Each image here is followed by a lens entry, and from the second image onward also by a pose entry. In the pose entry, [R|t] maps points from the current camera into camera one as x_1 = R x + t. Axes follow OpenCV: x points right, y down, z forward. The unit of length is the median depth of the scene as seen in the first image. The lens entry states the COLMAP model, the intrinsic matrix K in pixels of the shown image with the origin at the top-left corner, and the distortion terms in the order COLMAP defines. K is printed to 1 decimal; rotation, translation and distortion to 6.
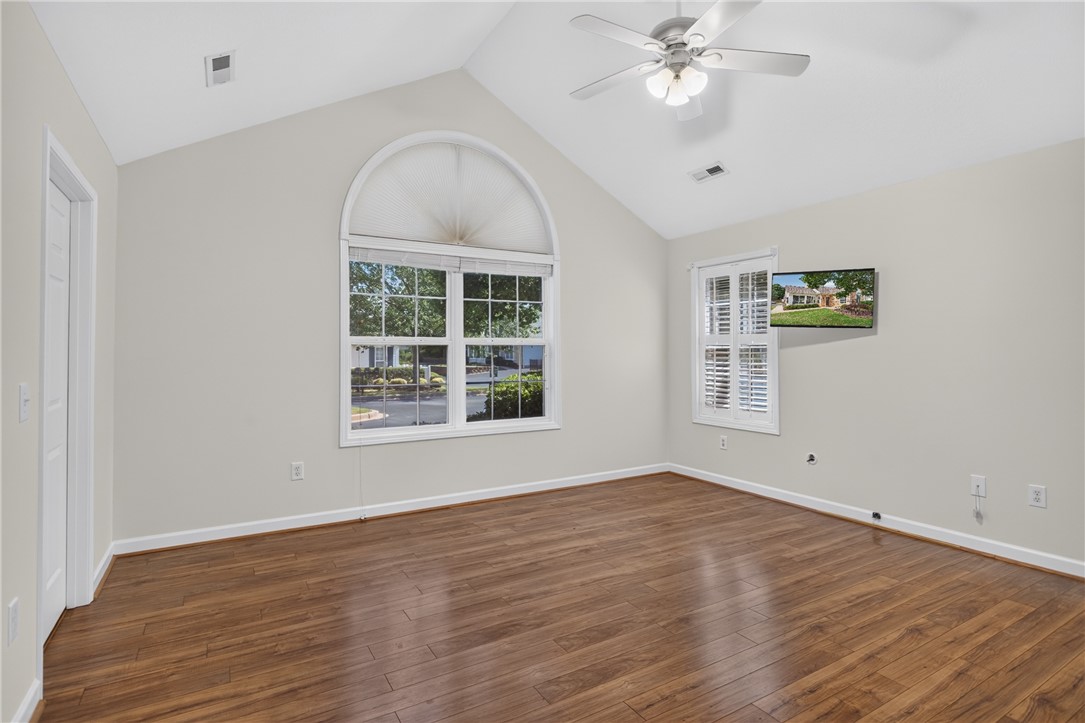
lens RADIAL K [[545.3, 0, 543.6], [0, 545.3, 353.3], [0, 0, 1]] dist [-0.006980, 0.002220]
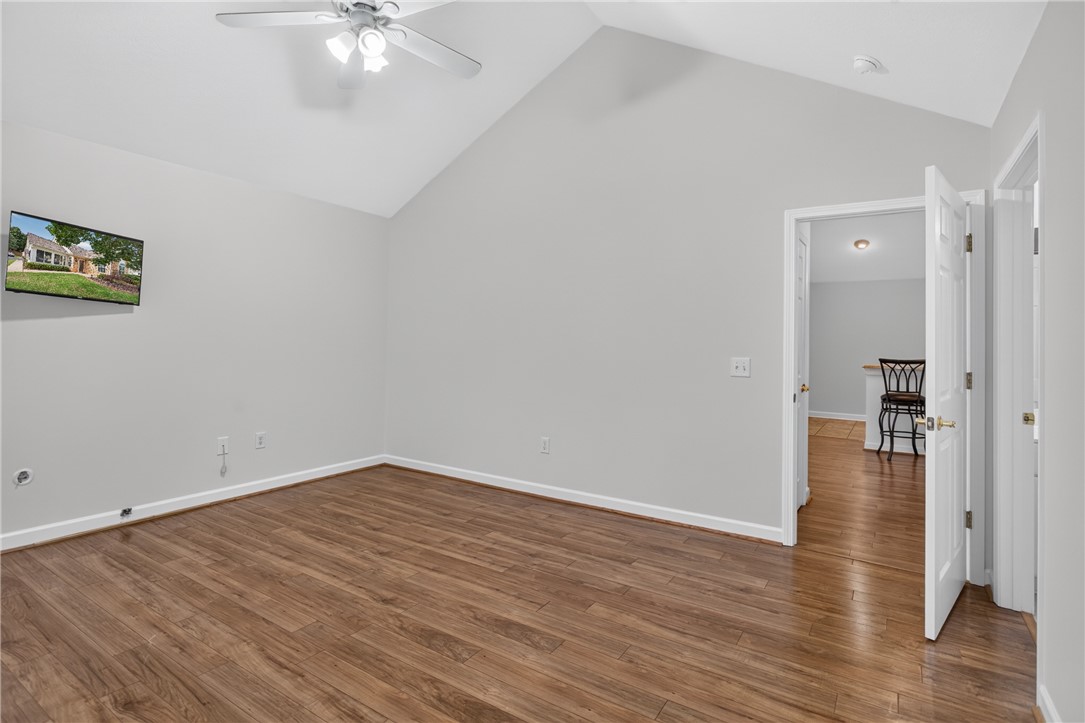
lens RADIAL K [[545.3, 0, 537.8], [0, 545.3, 362.4], [0, 0, 1]] dist [-0.006980, 0.002220]
pose [[-0.432572, -0.042671, 0.900589, -0.517542], [-0.019464, 0.999089, 0.037989, 0.000622], [-0.901389, -0.001096, -0.433008, 0.810985]]
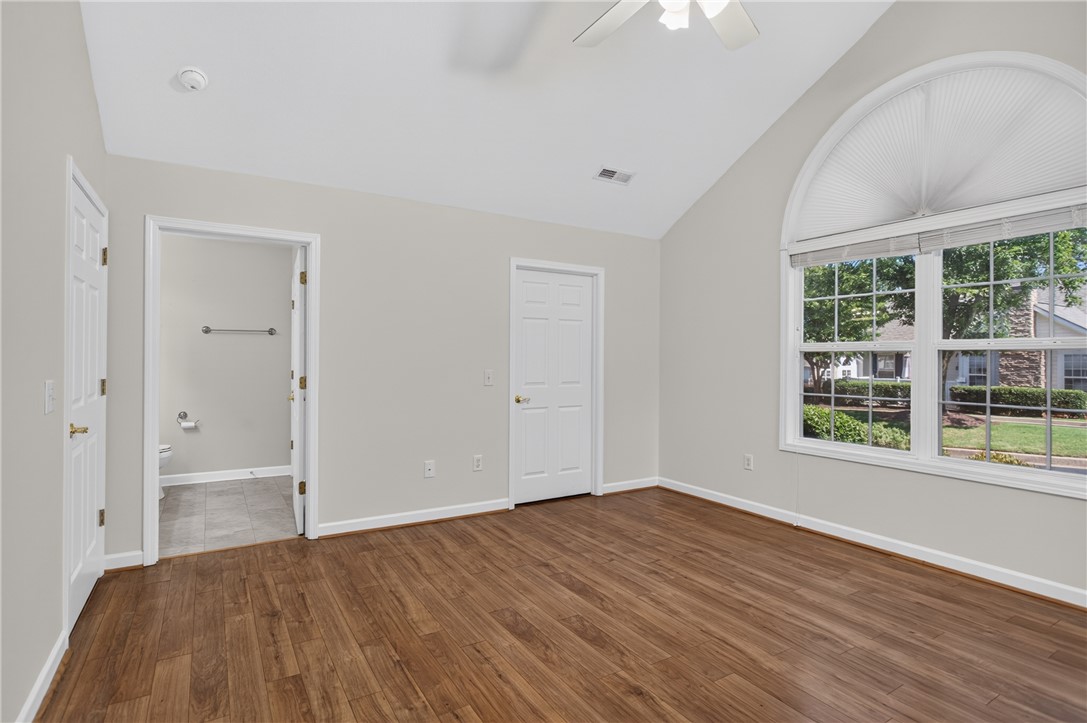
lens RADIAL K [[546.3, 0, 551.8], [0, 546.3, 361.1], [0, 0, 1]] dist [-0.006980, 0.002220]
pose [[0.023729, 0.007243, -0.999692, 0.726521], [-0.003931, 0.999967, 0.007152, -0.004119], [0.999711, 0.003760, 0.023757, 0.583017]]
